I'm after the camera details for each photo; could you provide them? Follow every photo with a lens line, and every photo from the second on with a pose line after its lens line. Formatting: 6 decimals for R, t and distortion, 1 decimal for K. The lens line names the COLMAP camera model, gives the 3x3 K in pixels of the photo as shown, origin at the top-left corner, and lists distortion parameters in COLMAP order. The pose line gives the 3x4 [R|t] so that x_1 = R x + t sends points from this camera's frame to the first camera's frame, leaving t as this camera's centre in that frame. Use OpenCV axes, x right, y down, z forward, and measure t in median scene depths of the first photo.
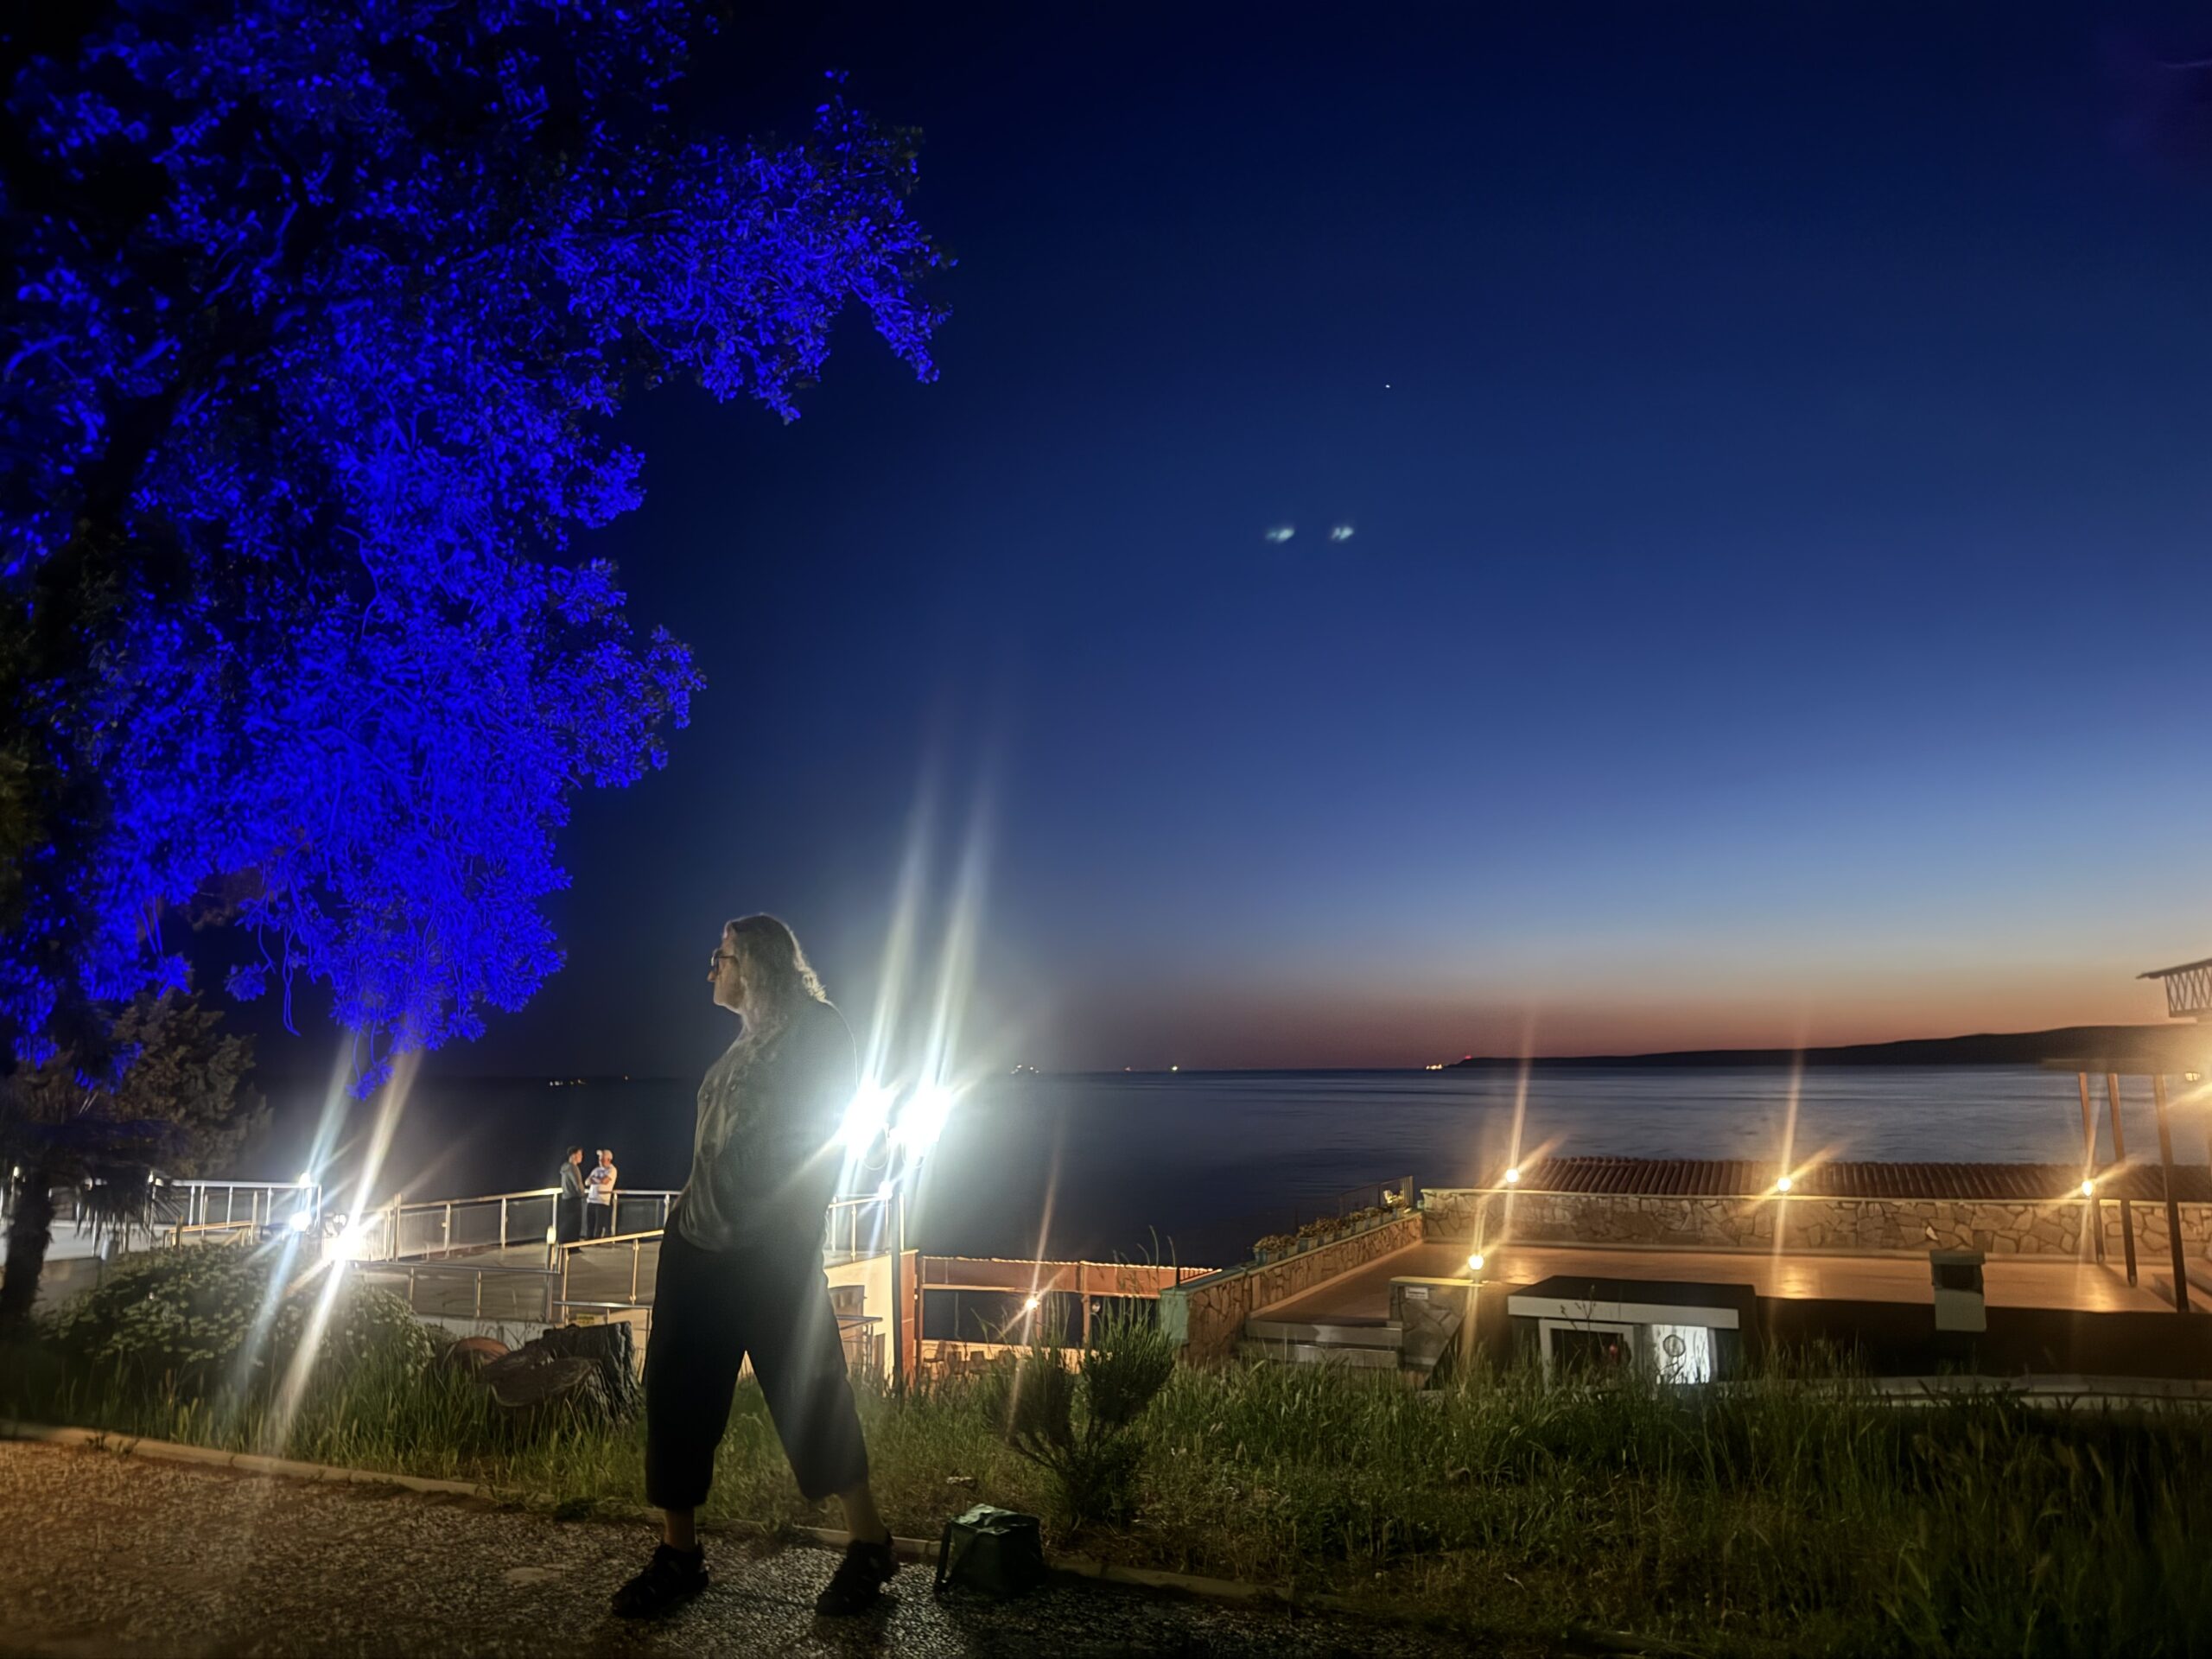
lens RADIAL K [[1571.4, 0, 1110.9], [0, 1571.4, 823.9], [0, 0, 1]] dist [0.001839, 0.000285]
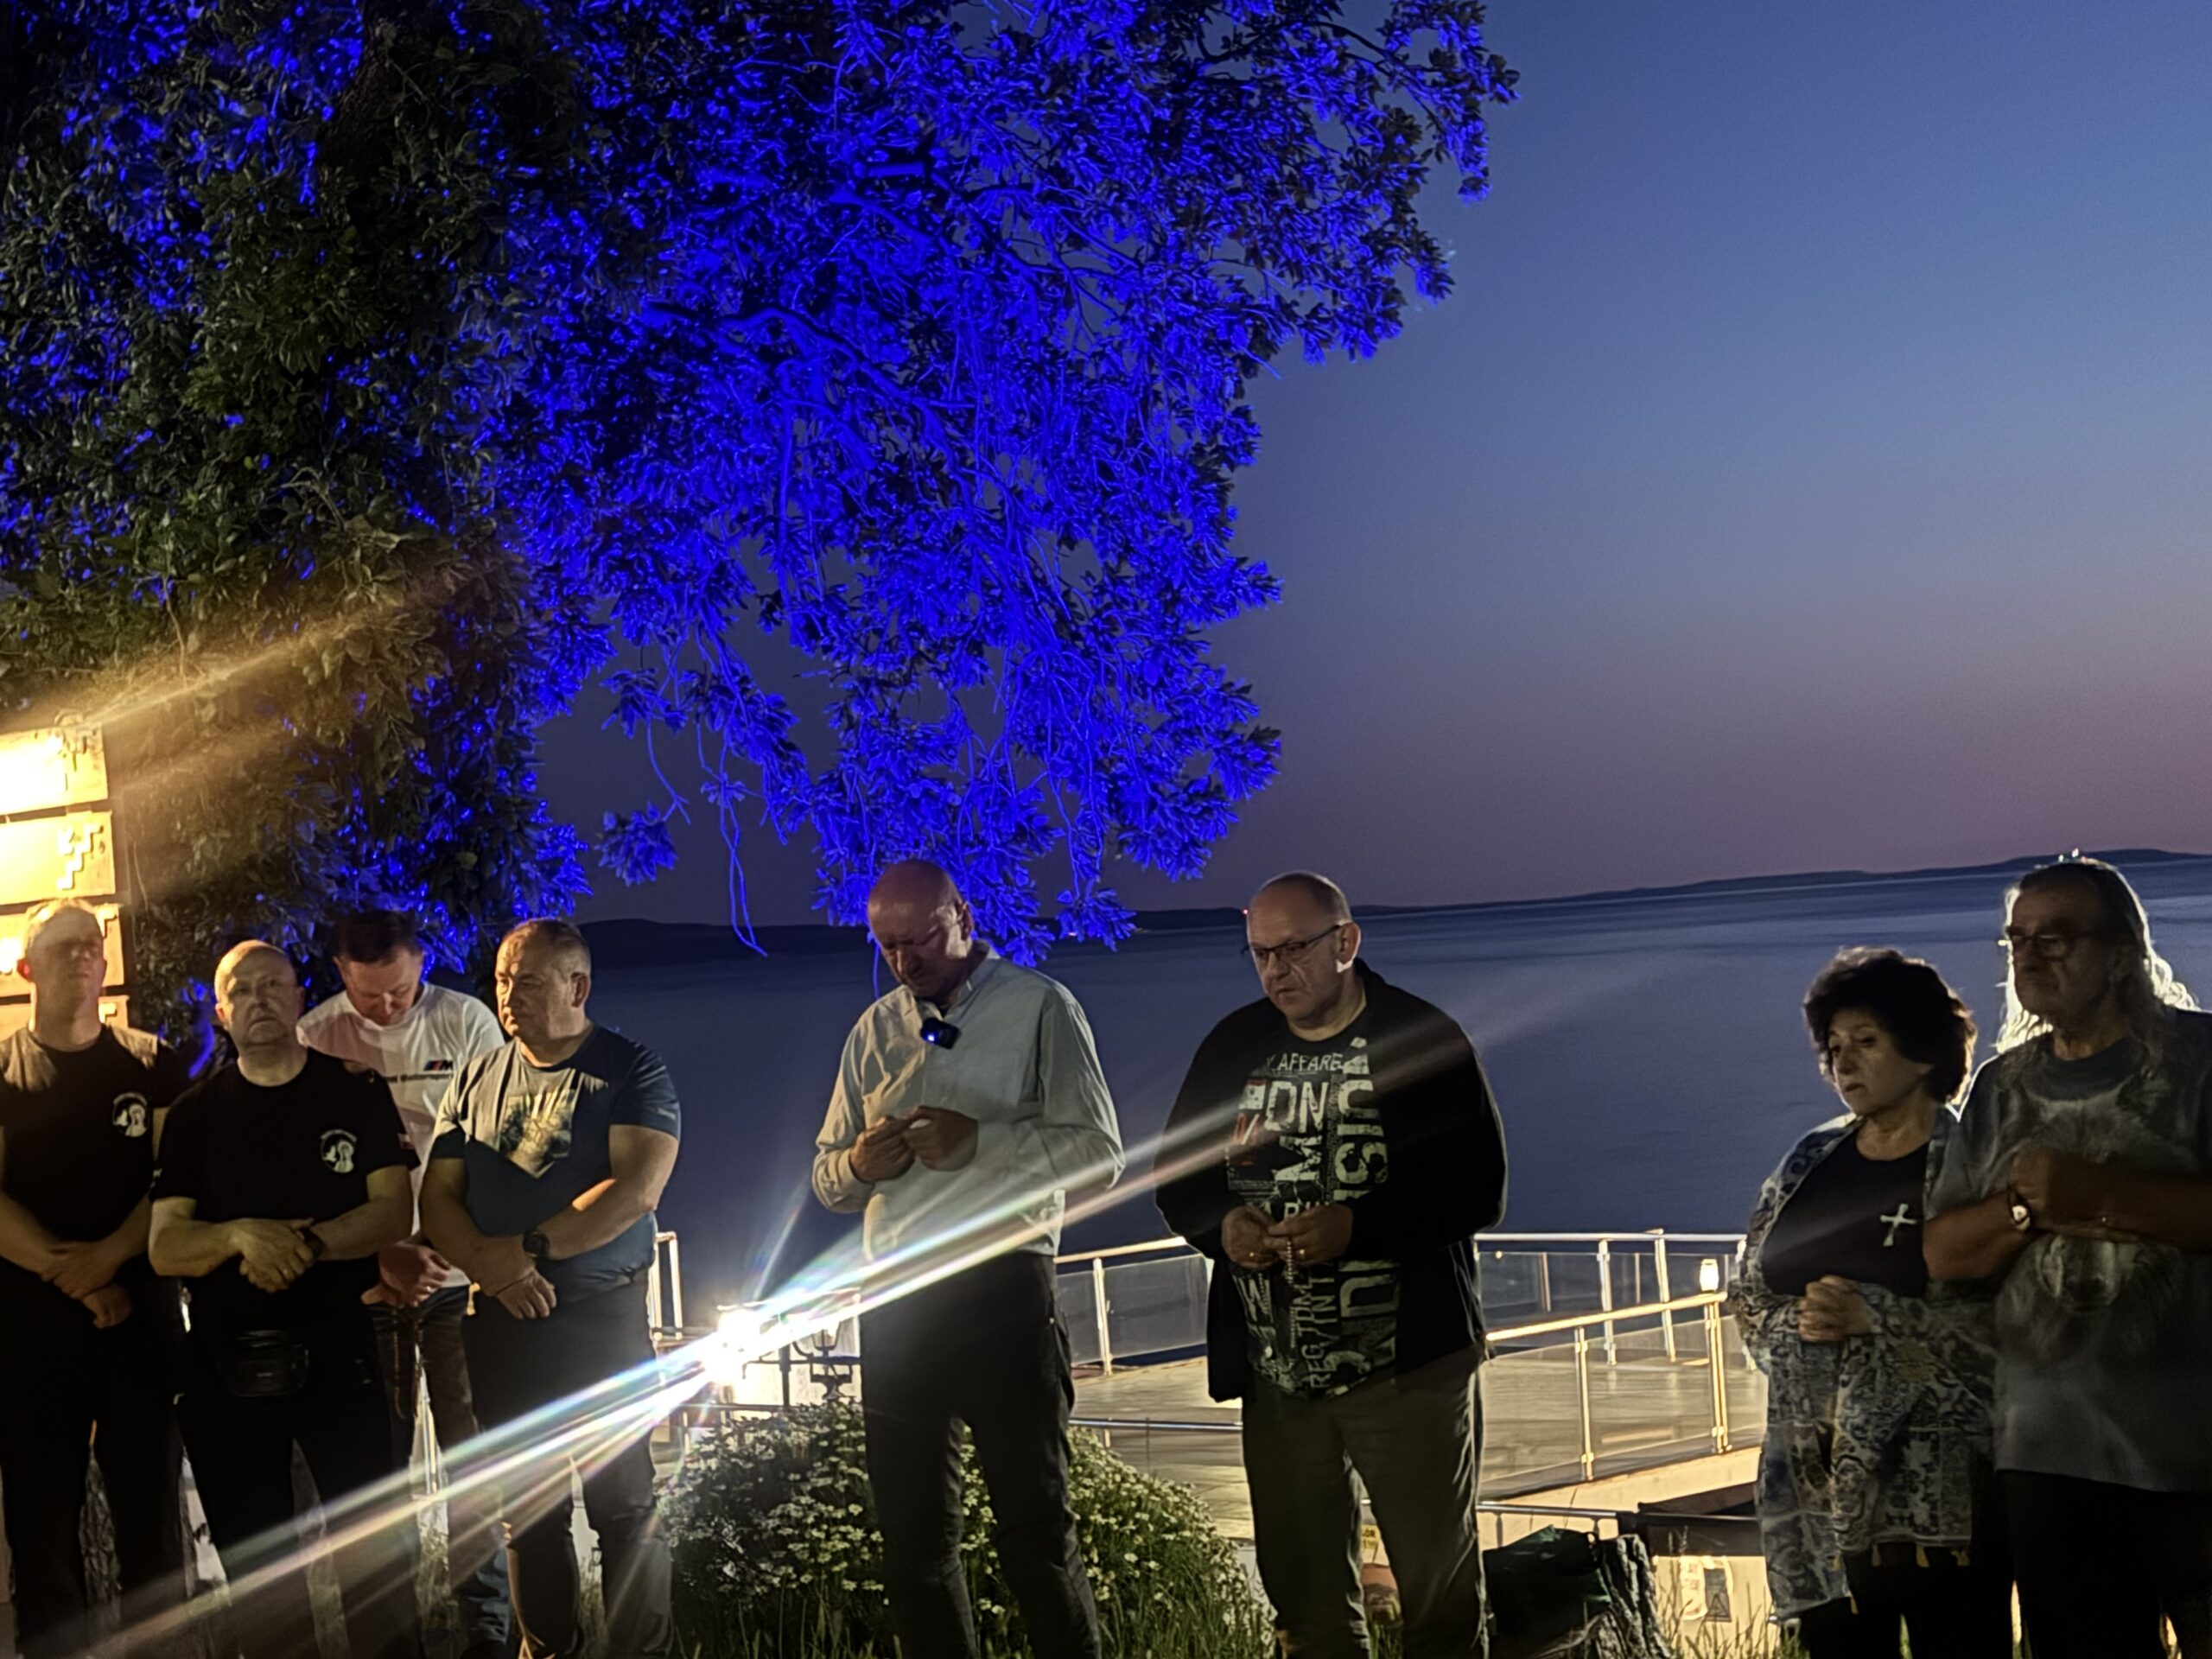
lens RADIAL K [[4466.3, 0, 1103.0], [0, 4466.3, 829.0], [0, 0, 1]] dist [0.086658, 0.000000]
pose [[0.946221, -0.054861, -0.318837, 0.016789], [0.101652, 0.986022, 0.132016, -0.107827], [0.307138, -0.157327, 0.938571, -0.344580]]
